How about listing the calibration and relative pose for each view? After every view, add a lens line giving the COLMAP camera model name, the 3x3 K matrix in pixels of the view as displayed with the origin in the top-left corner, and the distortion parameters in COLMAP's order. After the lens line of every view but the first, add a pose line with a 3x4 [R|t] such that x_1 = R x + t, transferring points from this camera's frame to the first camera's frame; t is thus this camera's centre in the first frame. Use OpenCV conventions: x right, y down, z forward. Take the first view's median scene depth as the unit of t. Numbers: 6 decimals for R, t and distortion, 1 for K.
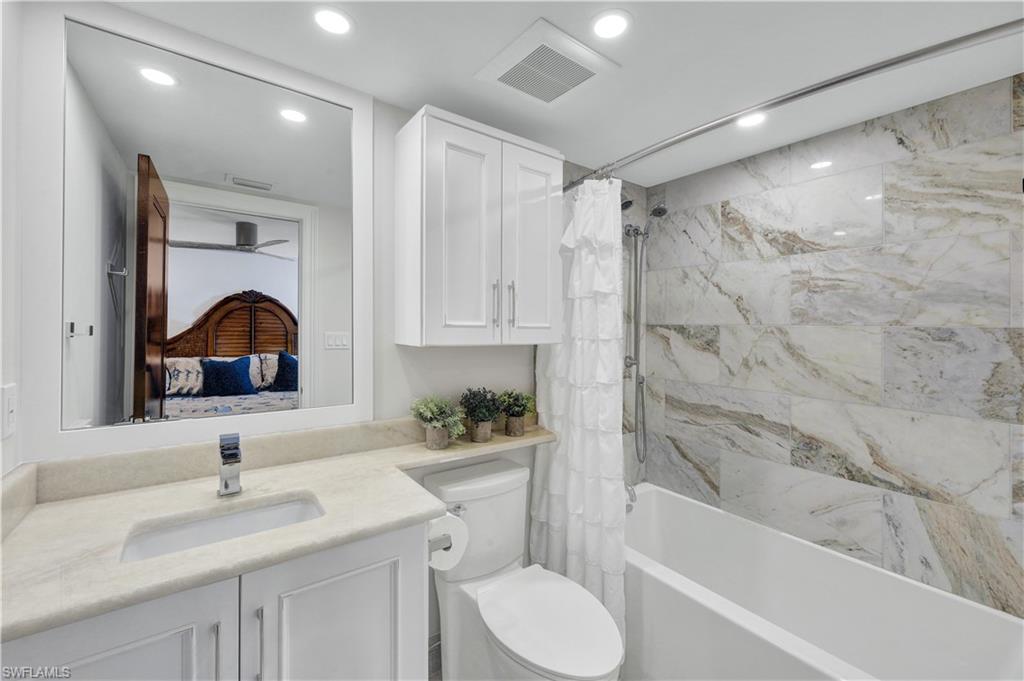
lens RADIAL K [[415.1, 0, 513.0], [0, 415.1, 327.5], [0, 0, 1]] dist [-0.000122, -0.000053]
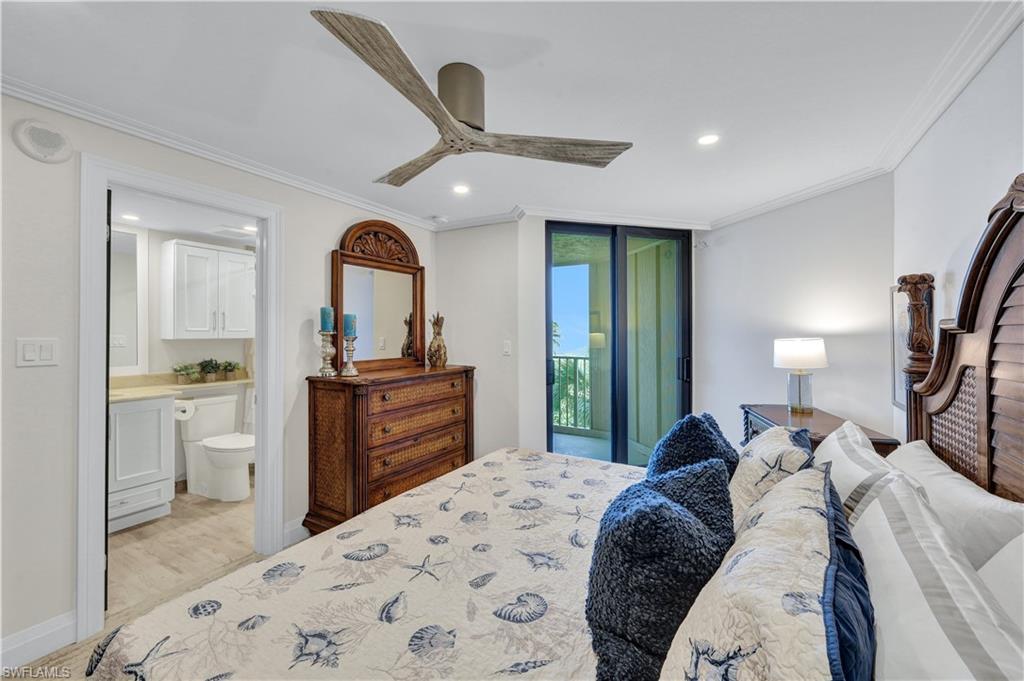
lens RADIAL K [[415.1, 0, 513.0], [0, 415.1, 327.5], [0, 0, 1]] dist [-0.000122, -0.000053]
pose [[0.910826, -0.002419, 0.412784, 0.511624], [0.007299, 0.999921, -0.010245, 0.016181], [-0.412727, 0.012345, 0.910771, -1.780688]]
